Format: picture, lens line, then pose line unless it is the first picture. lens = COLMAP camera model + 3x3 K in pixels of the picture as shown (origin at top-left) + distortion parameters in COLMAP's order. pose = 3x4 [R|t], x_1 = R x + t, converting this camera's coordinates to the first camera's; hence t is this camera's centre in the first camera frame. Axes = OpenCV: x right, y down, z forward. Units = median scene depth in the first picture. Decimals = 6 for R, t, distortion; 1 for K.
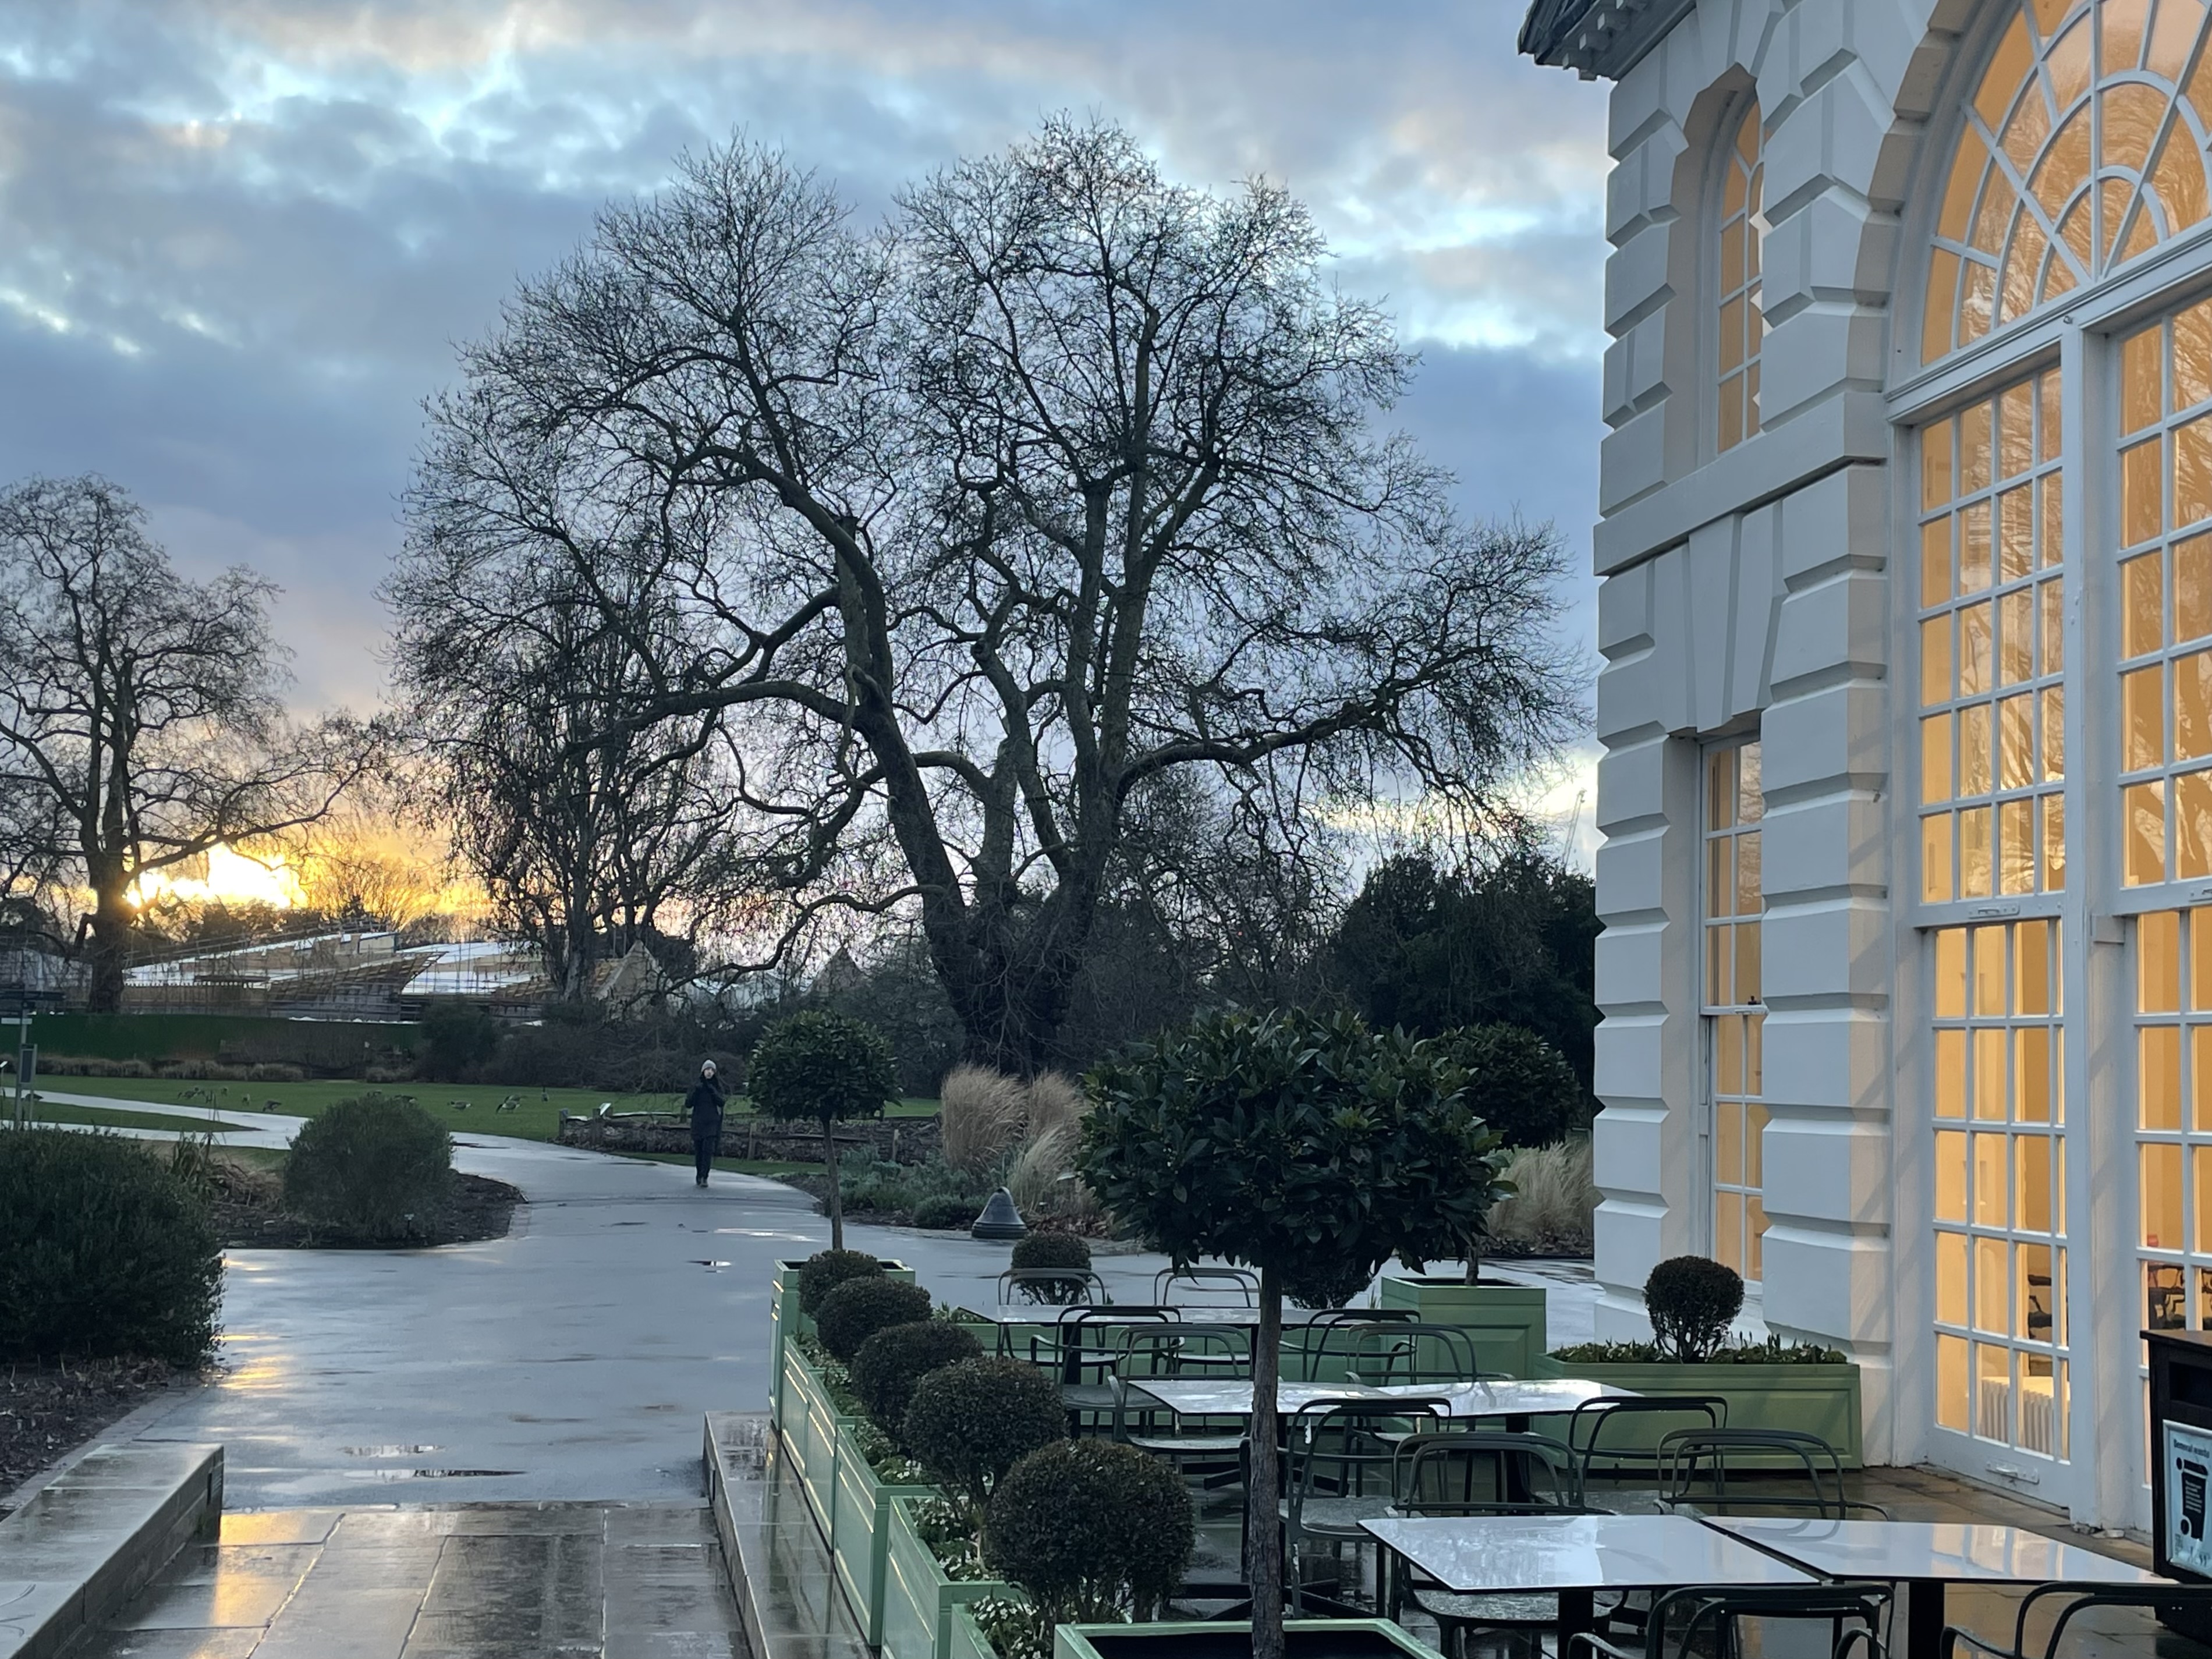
lens RADIAL K [[2765.9, 0, 1114.2], [0, 2765.9, 789.0], [0, 0, 1]] dist [0.165613, -0.404445]
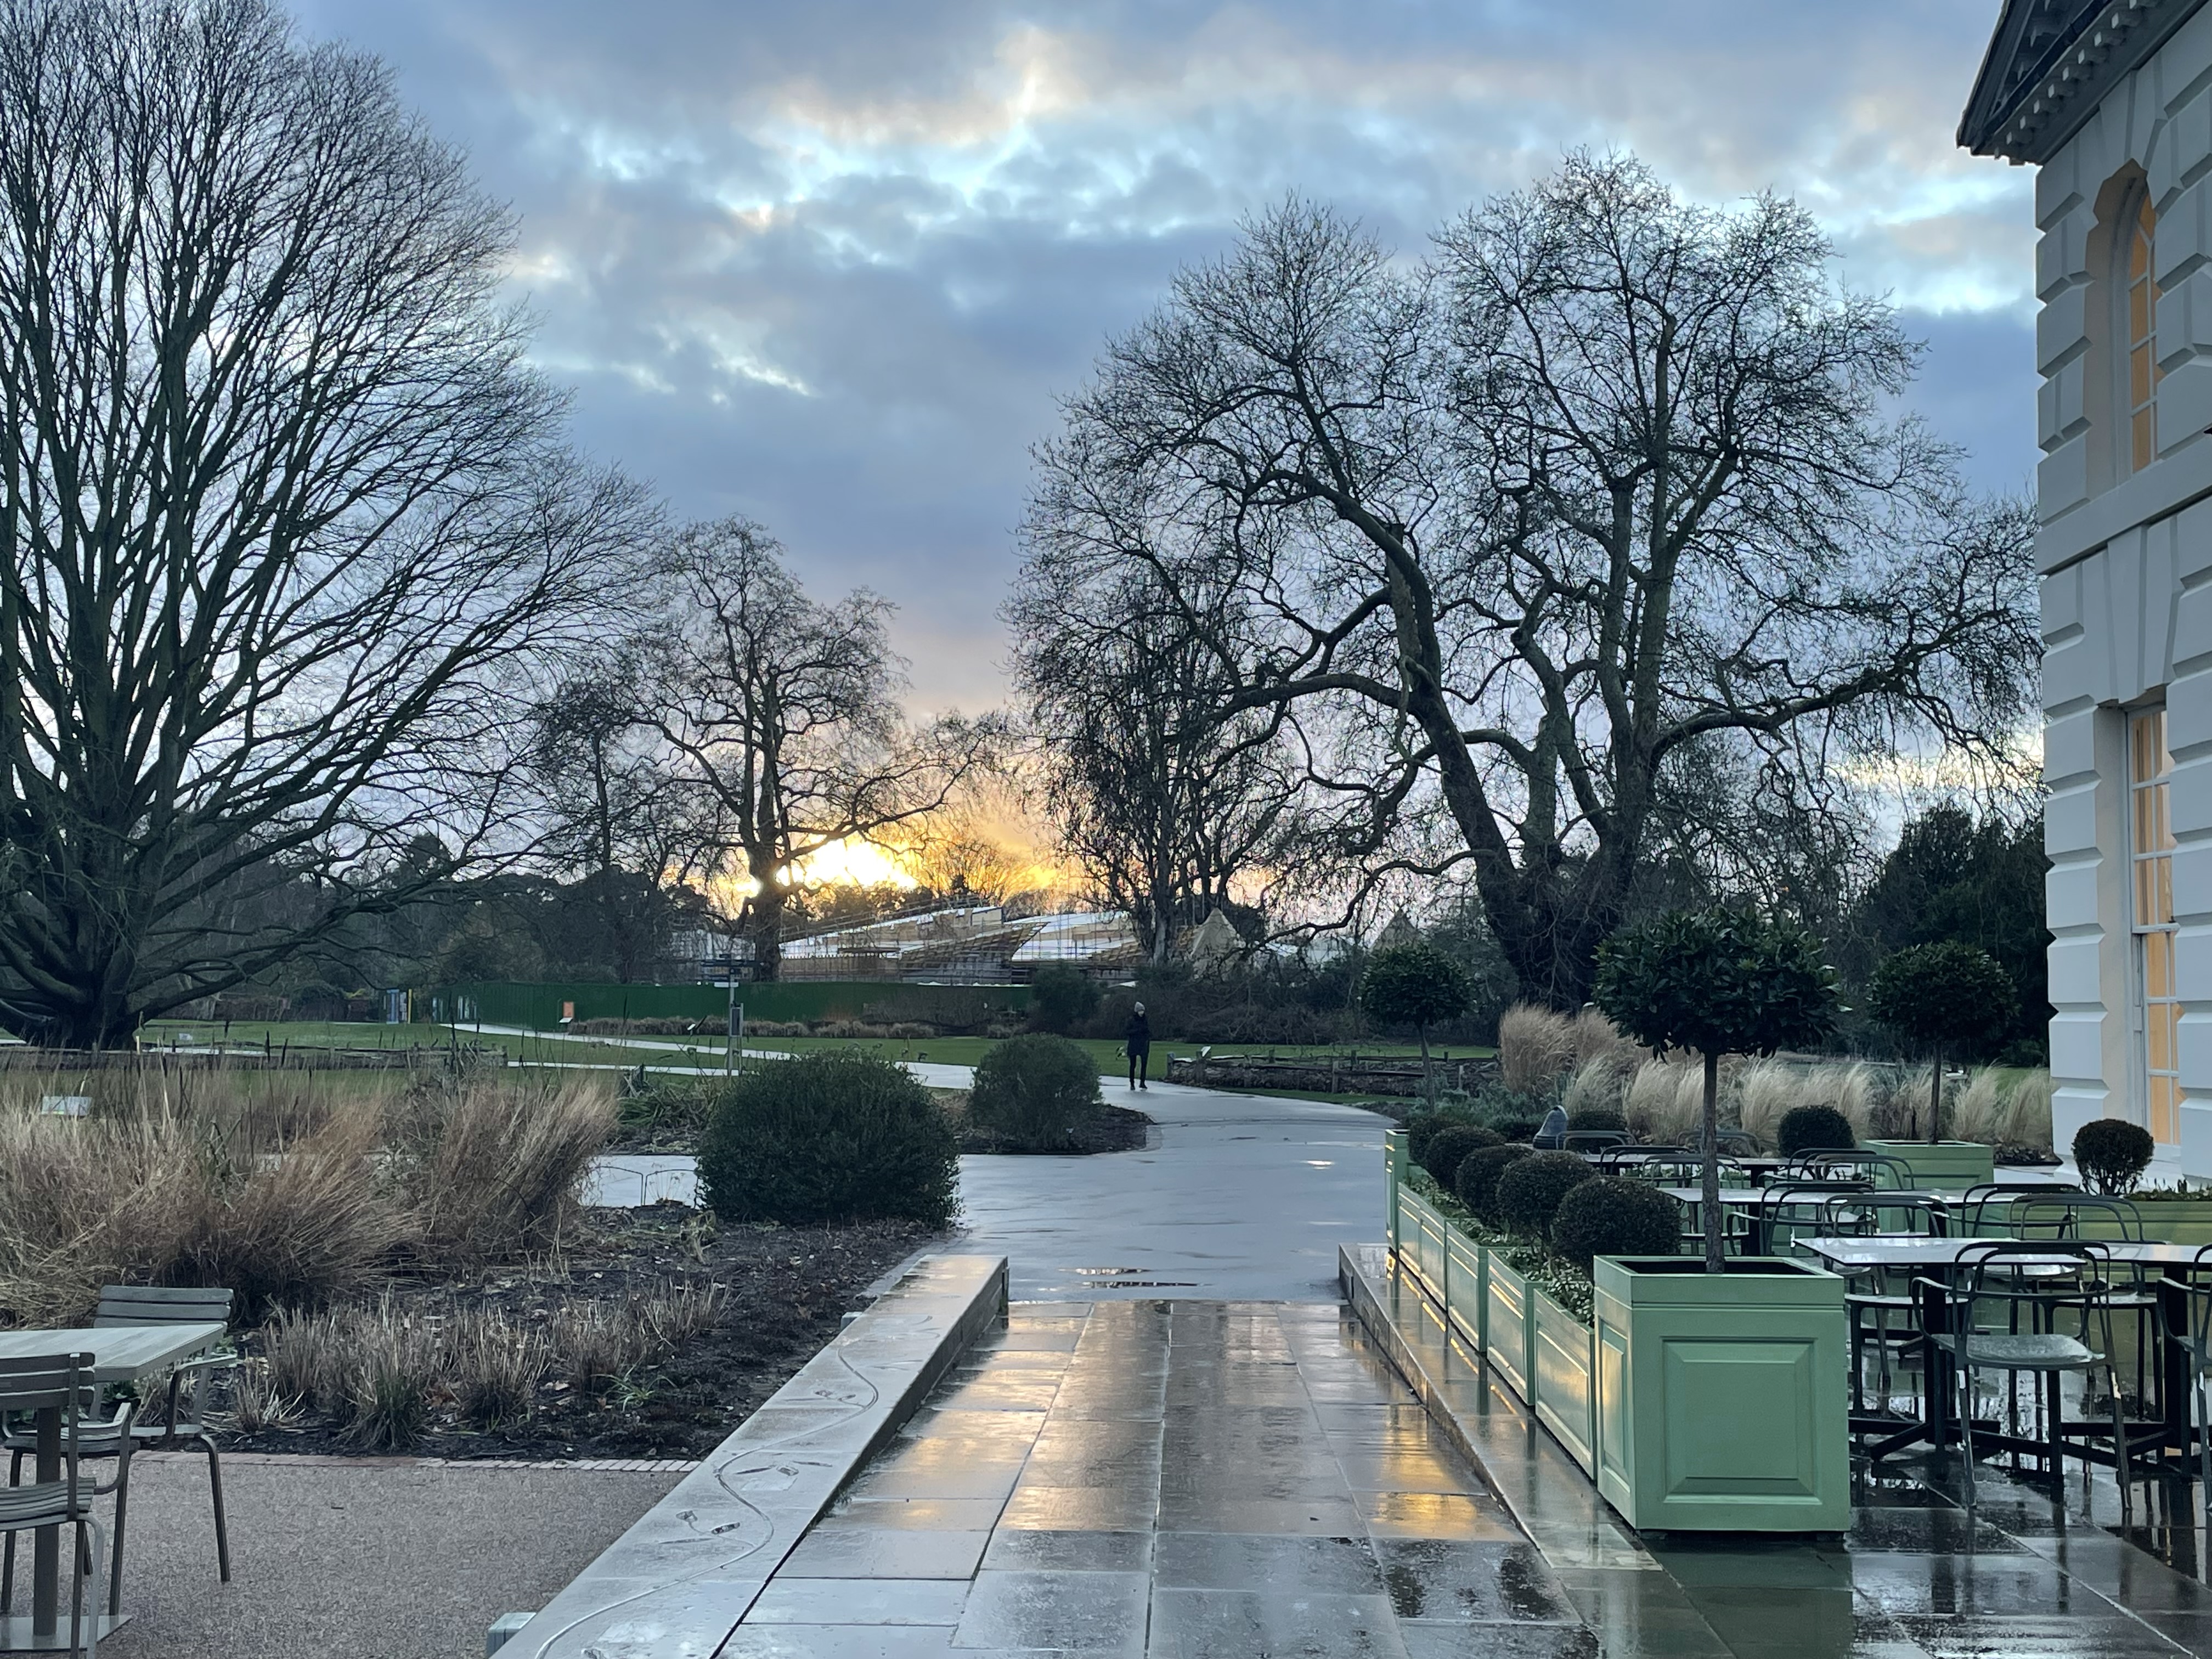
lens RADIAL K [[2765.9, 0, 1114.2], [0, 2765.9, 789.0], [0, 0, 1]] dist [0.165613, -0.404445]
pose [[0.980504, -0.035708, -0.193230, 0.005244], [0.037843, 0.999257, 0.007367, -0.003471], [0.192823, -0.014536, 0.981126, -0.124132]]
